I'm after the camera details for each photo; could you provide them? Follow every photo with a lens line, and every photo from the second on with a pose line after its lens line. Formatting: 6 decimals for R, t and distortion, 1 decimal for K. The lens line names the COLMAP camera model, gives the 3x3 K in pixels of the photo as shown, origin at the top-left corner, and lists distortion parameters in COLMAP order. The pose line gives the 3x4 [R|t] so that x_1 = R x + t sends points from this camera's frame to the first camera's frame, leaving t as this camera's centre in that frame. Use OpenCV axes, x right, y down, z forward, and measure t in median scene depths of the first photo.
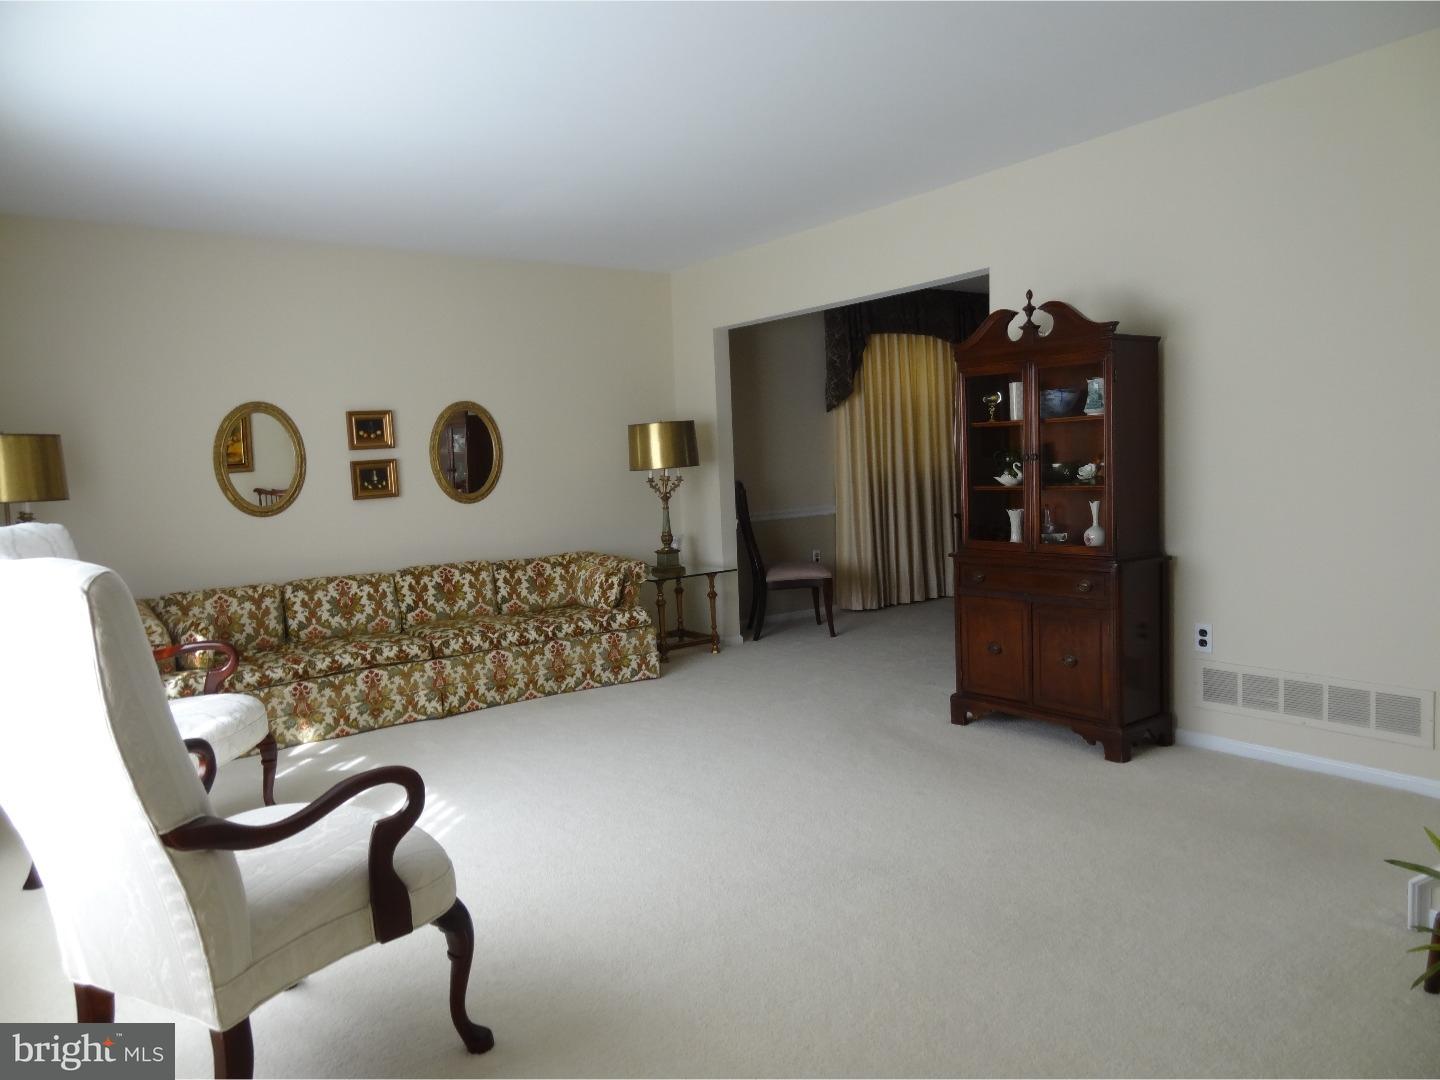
lens RADIAL K [[990.8, 0, 721.2], [0, 990.8, 542.5], [0, 0, 1]] dist [-0.009012, -0.001686]
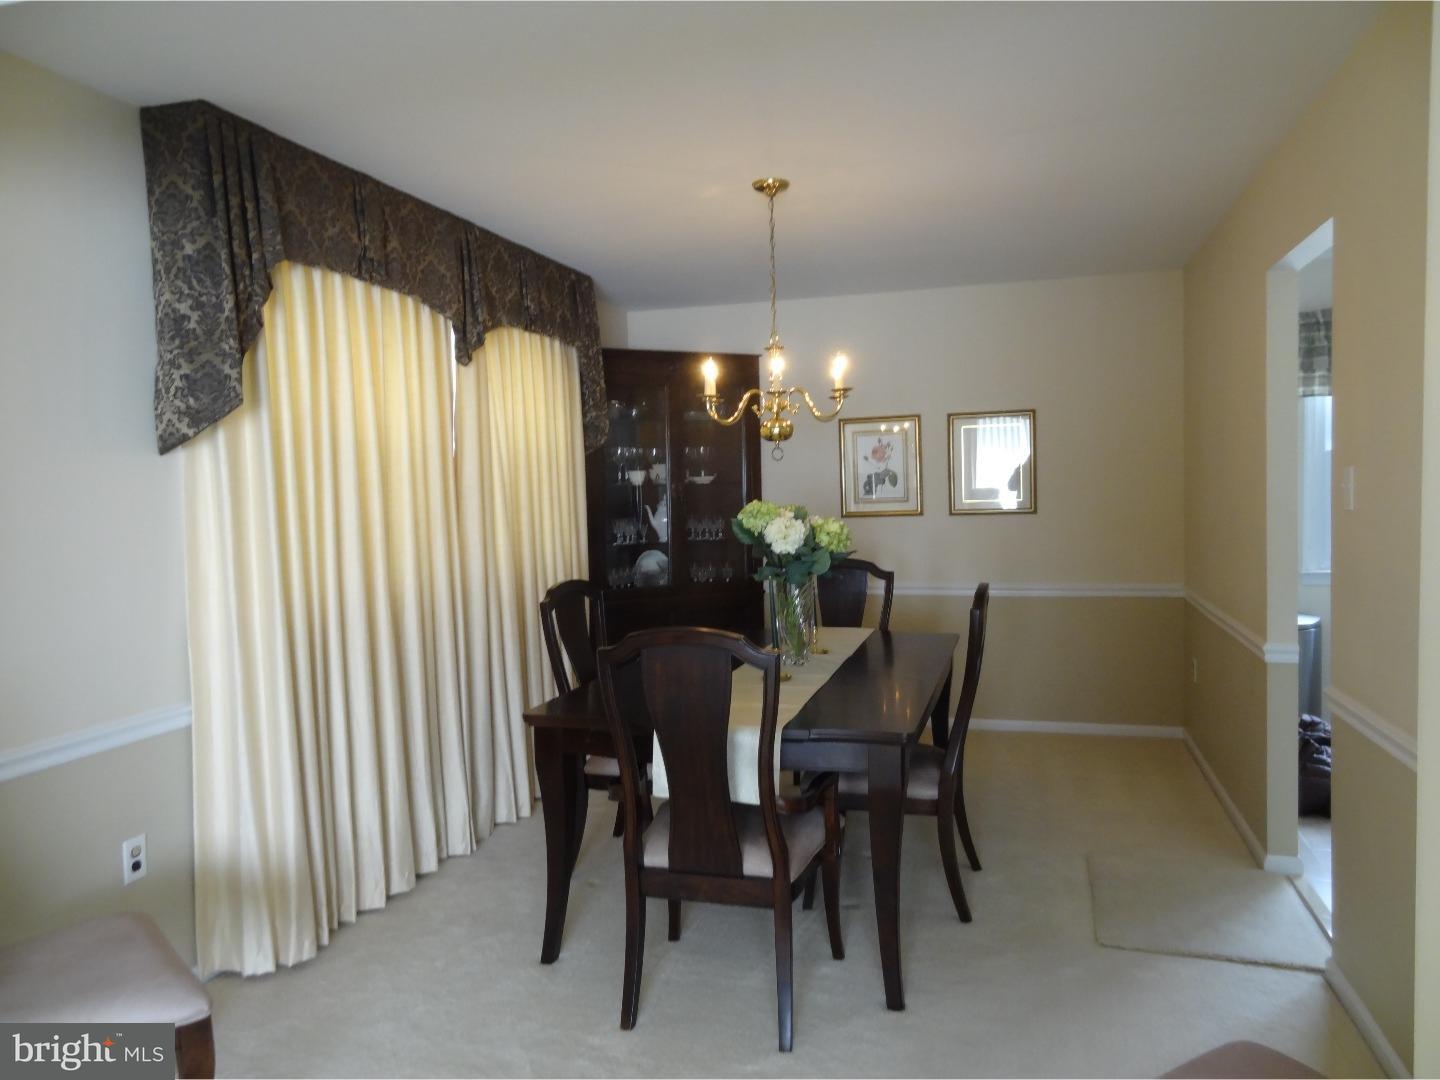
lens RADIAL K [[991.3, 0, 722.8], [0, 991.3, 537.9], [0, 0, 1]] dist [-0.003728, -0.002716]
pose [[0.790022, -0.010020, 0.612996, 0.046452], [0.037790, 0.998761, -0.032377, -0.080529], [-0.611912, 0.048744, 0.789422, 0.582659]]
